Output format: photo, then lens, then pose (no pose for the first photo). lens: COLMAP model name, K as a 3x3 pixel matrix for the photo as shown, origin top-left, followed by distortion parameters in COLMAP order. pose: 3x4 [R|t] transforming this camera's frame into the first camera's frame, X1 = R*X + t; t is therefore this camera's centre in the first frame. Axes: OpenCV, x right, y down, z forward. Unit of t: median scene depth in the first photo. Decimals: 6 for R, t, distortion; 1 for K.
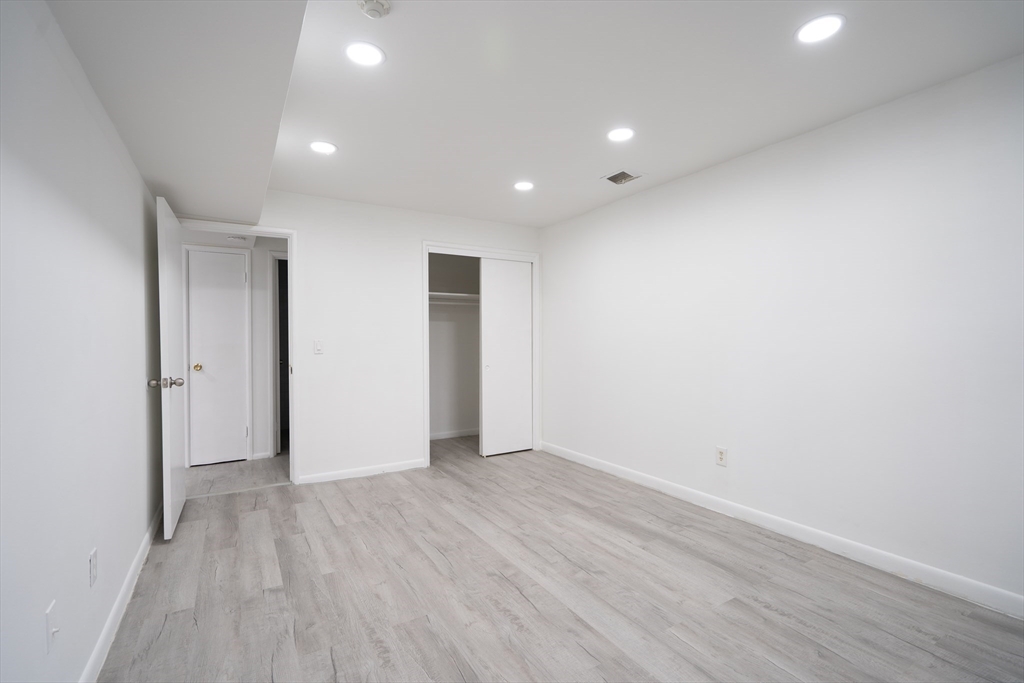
lens RADIAL K [[461.4, 0, 511.7], [0, 461.4, 339.9], [0, 0, 1]] dist [-0.010222, 0.004802]
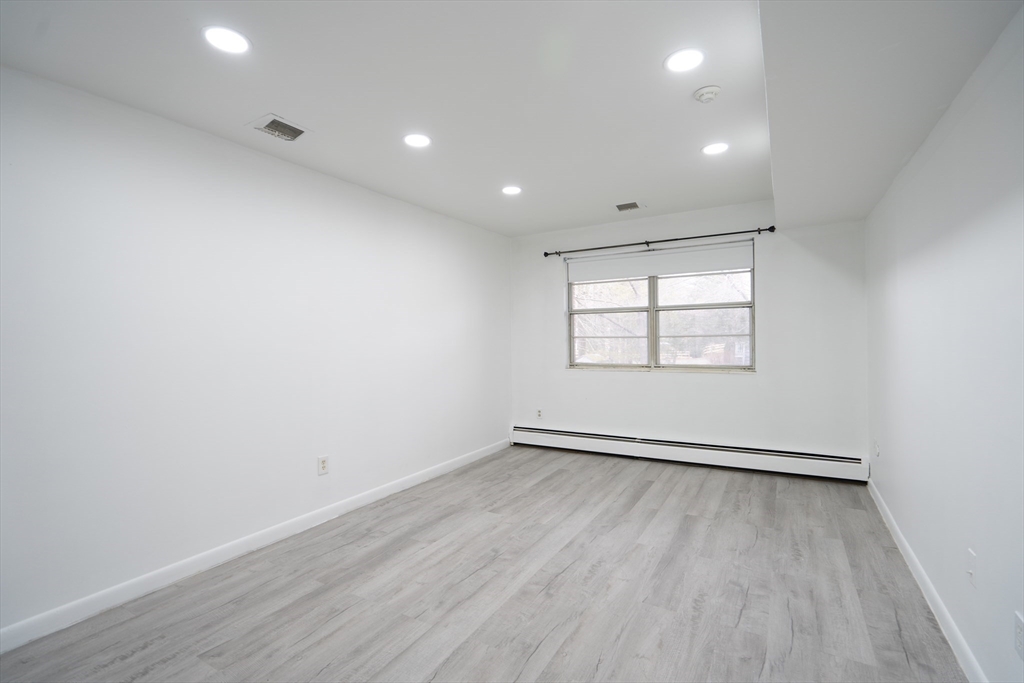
lens RADIAL K [[461.4, 0, 511.7], [0, 461.4, 339.9], [0, 0, 1]] dist [-0.010222, 0.004802]
pose [[-0.470034, 0.006907, 0.882621, -0.664979], [0.017488, 0.999846, 0.001489, -0.014716], [-0.882475, 0.016135, -0.470083, 1.180325]]
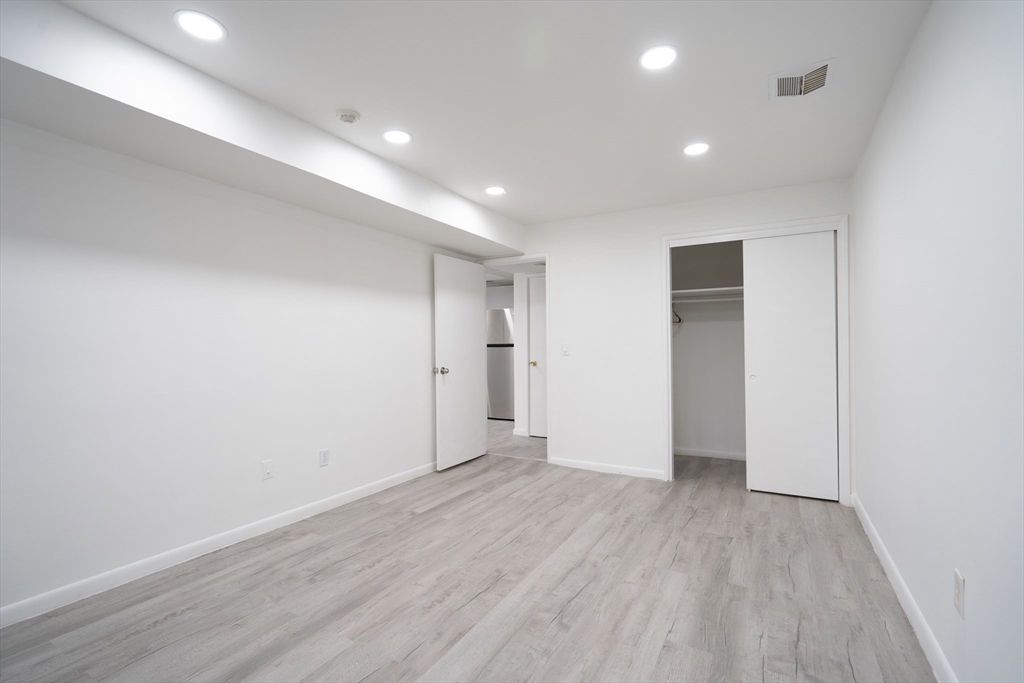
lens RADIAL K [[461.4, 0, 511.7], [0, 461.4, 339.9], [0, 0, 1]] dist [-0.010222, 0.004802]
pose [[0.486561, -0.008911, -0.873601, 0.684748], [0.002481, 0.999958, -0.008818, 0.002198], [0.873643, 0.002123, 0.486563, 0.410931]]
